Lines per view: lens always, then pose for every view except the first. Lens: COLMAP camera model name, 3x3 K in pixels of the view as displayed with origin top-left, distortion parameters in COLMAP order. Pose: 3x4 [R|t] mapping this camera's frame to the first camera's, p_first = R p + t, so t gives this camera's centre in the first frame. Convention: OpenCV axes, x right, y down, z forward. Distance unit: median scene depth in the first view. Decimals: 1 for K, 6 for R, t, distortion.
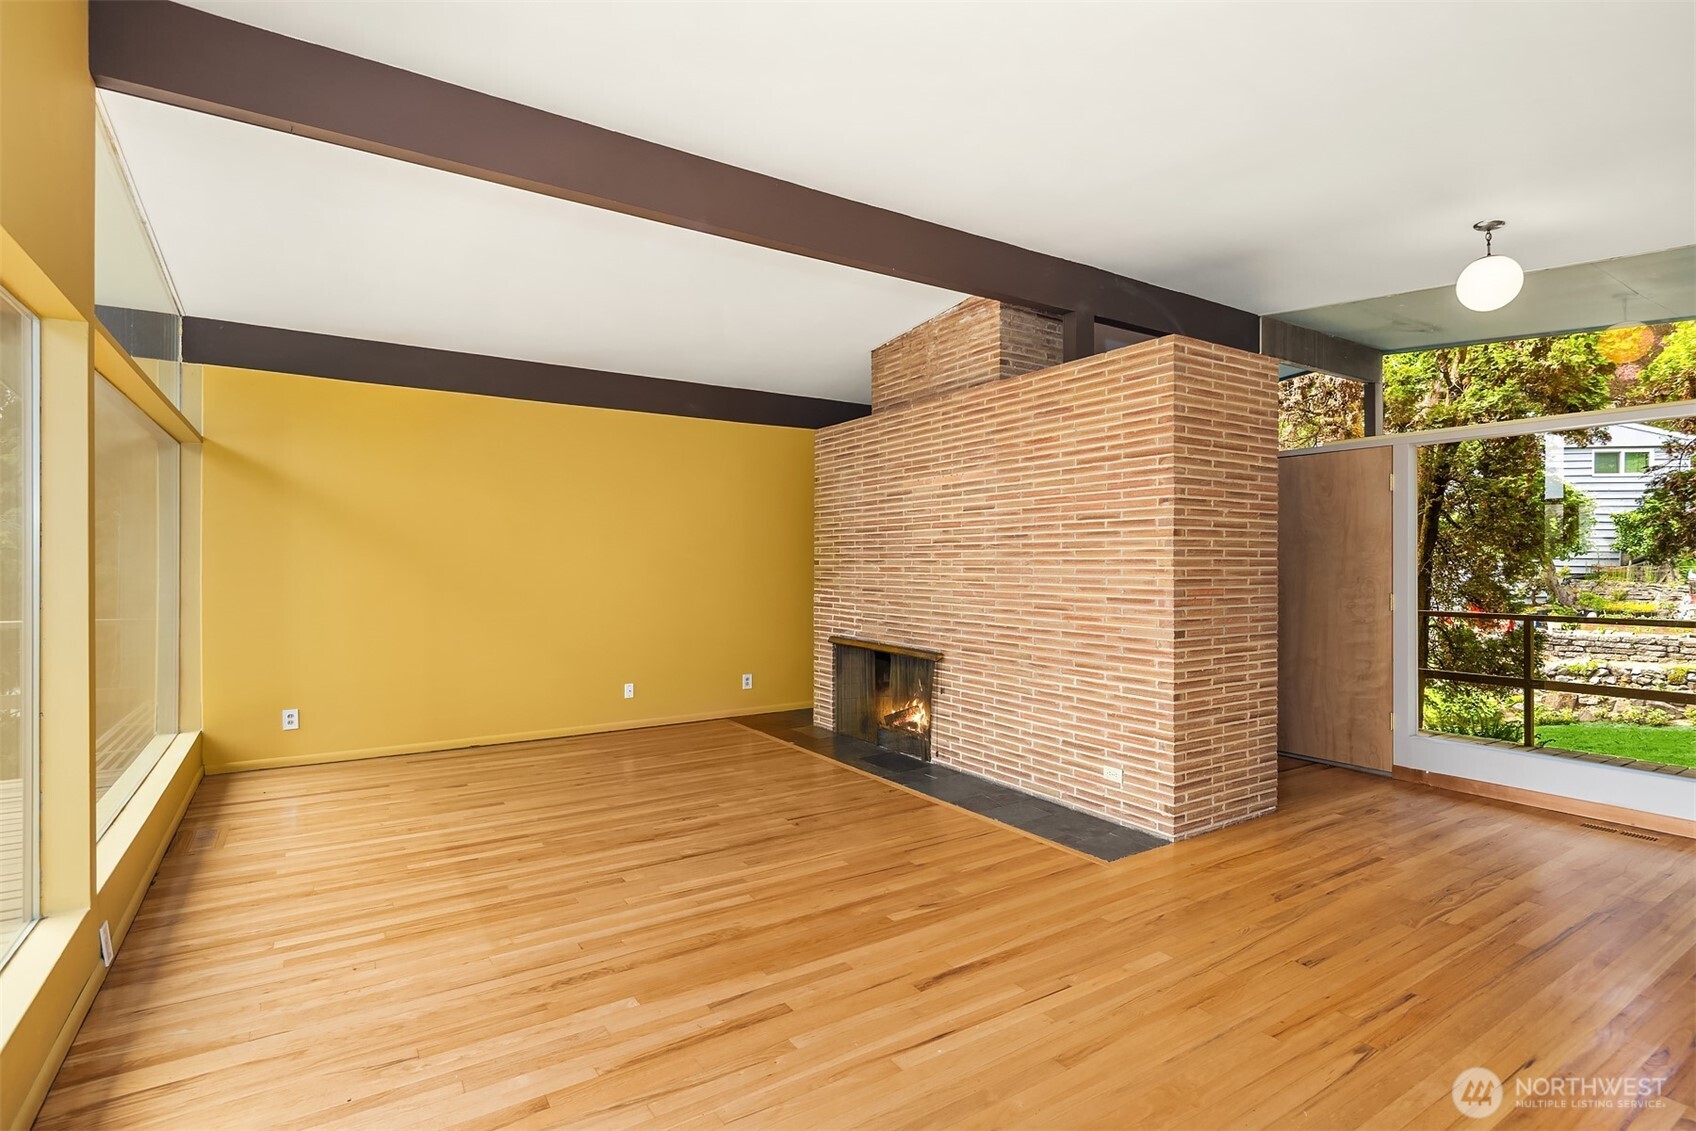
lens RADIAL K [[821.7, 0, 852.7], [0, 821.7, 562.3], [0, 0, 1]] dist [0.001034, -0.001024]
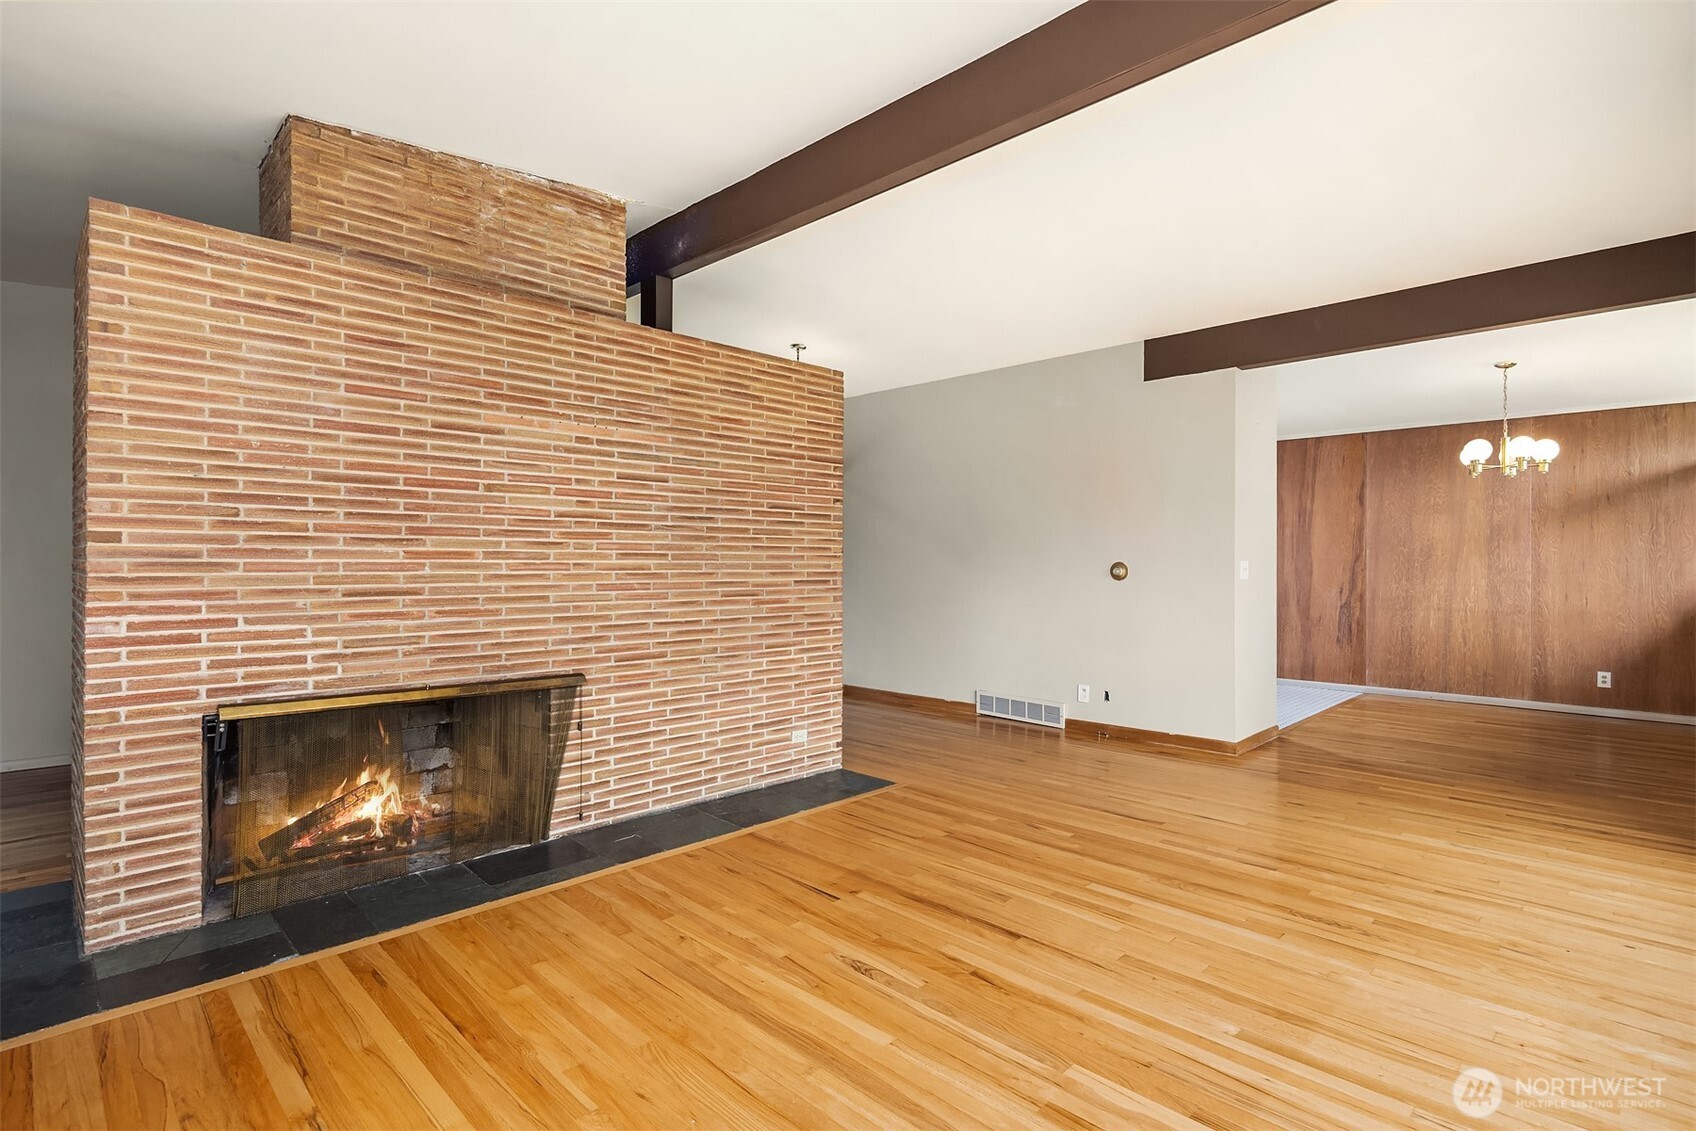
lens RADIAL K [[821.7, 0, 851.0], [0, 821.7, 562.5], [0, 0, 1]] dist [0.001034, -0.001024]
pose [[-0.203589, -0.002020, 0.979054, -0.663024], [-0.004610, 0.999989, 0.001104, 0.013885], [-0.979046, -0.004289, -0.203596, 0.955502]]
